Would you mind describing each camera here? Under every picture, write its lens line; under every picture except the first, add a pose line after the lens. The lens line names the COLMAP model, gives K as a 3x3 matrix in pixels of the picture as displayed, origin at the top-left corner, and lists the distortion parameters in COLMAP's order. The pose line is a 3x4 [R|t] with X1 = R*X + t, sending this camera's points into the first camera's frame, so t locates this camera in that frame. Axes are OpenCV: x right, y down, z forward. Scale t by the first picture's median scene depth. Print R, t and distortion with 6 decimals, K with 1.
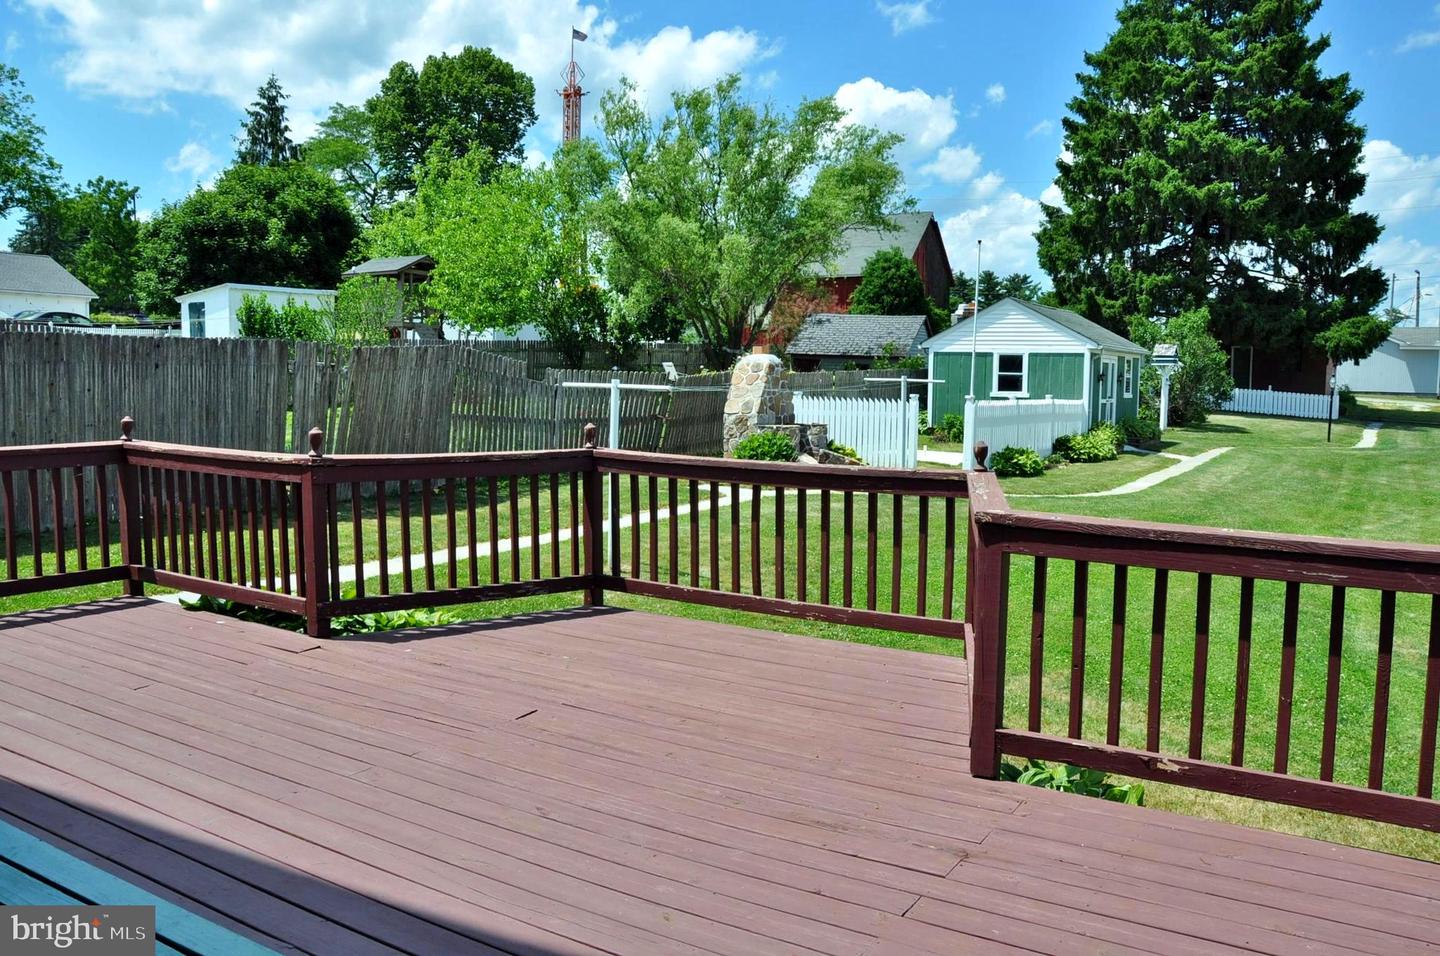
lens RADIAL K [[1138.0, 0, 708.5], [0, 1138.0, 474.9], [0, 0, 1]] dist [-0.156655, 0.119030]
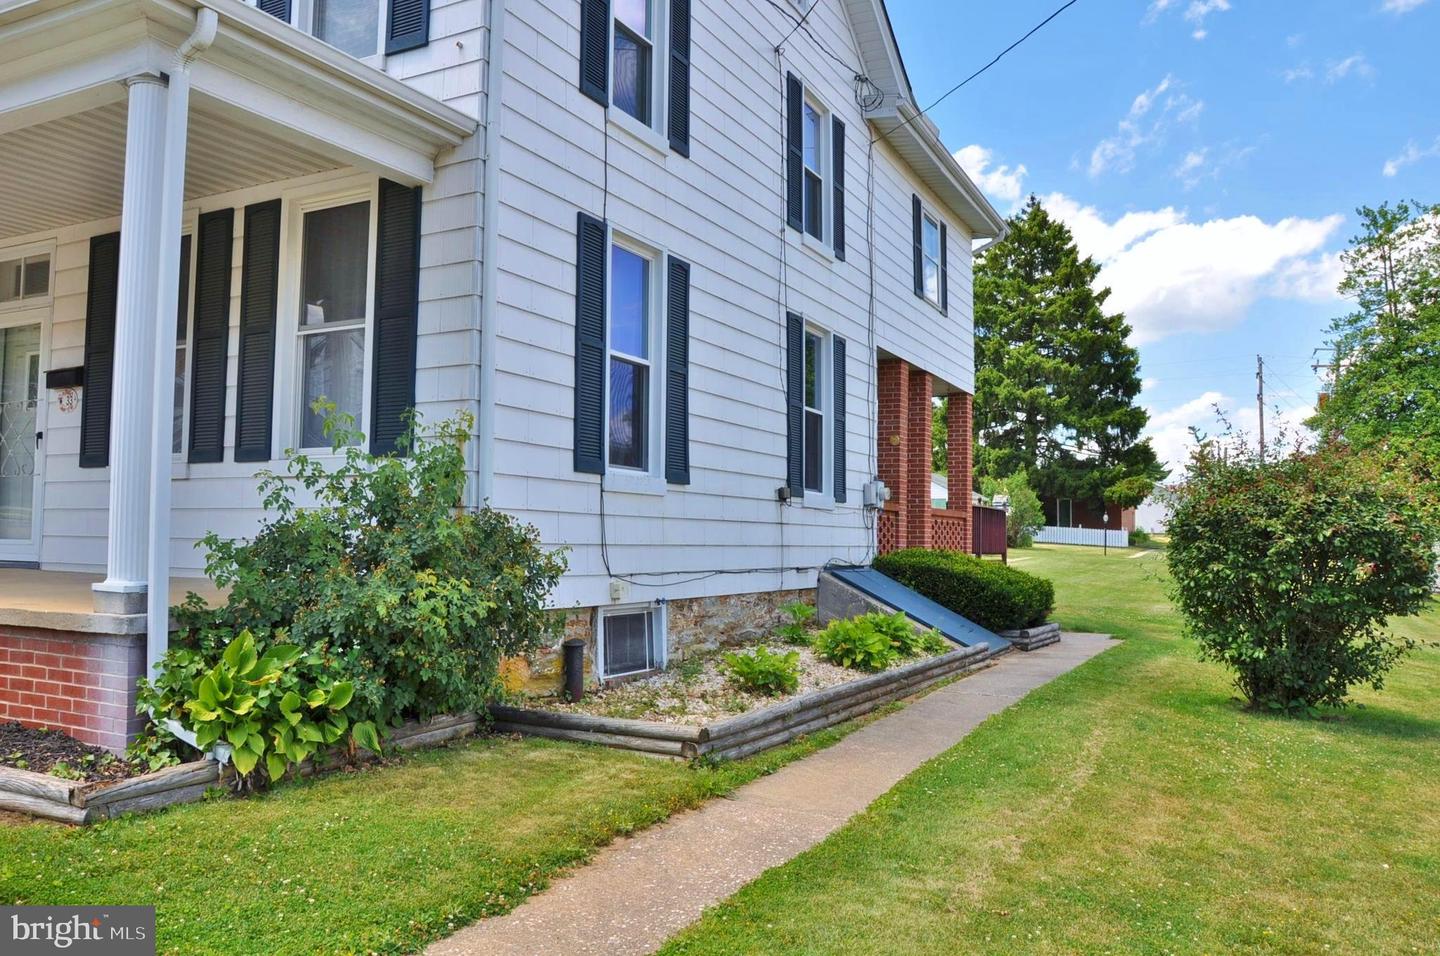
lens RADIAL K [[1138.0, 0, 718.7], [0, 1138.0, 476.9], [0, 0, 1]] dist [-0.156655, 0.119030]
pose [[0.994193, 0.005632, 0.107467, -0.125603], [0.009727, 0.989838, -0.141869, 0.063793], [-0.107174, 0.142091, 0.984035, -0.426952]]
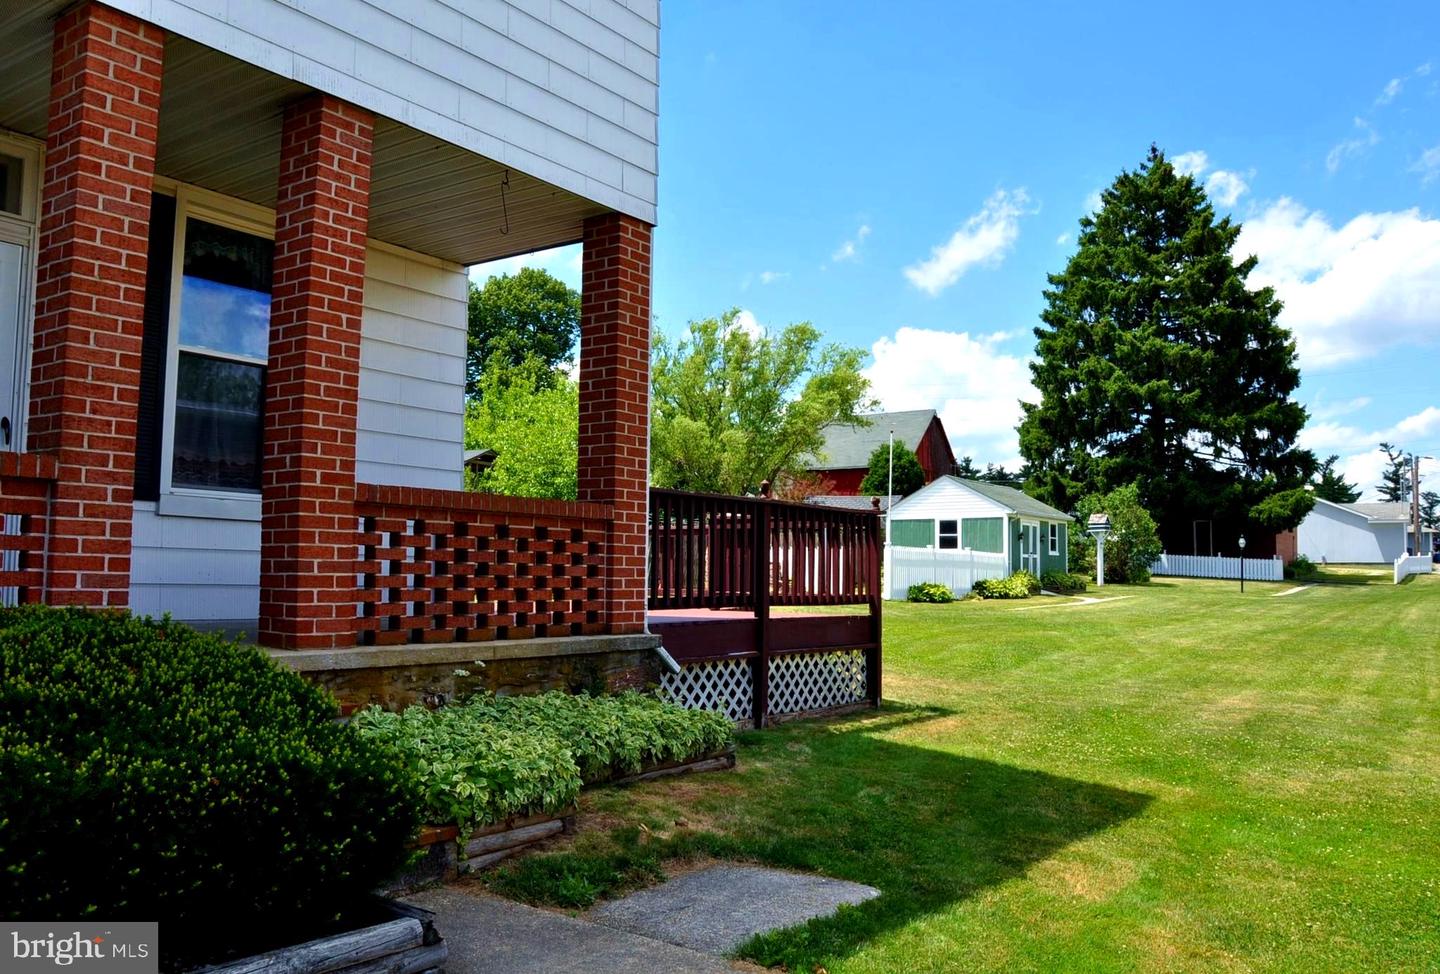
lens RADIAL K [[1157.0, 0, 727.0], [0, 1157.0, 493.4], [0, 0, 1]] dist [-0.119253, -0.000170]
pose [[0.999530, -0.007497, -0.029709, 0.036421], [0.002714, 0.987456, -0.157872, 0.043609], [0.030520, 0.157717, 0.987013, -0.191650]]
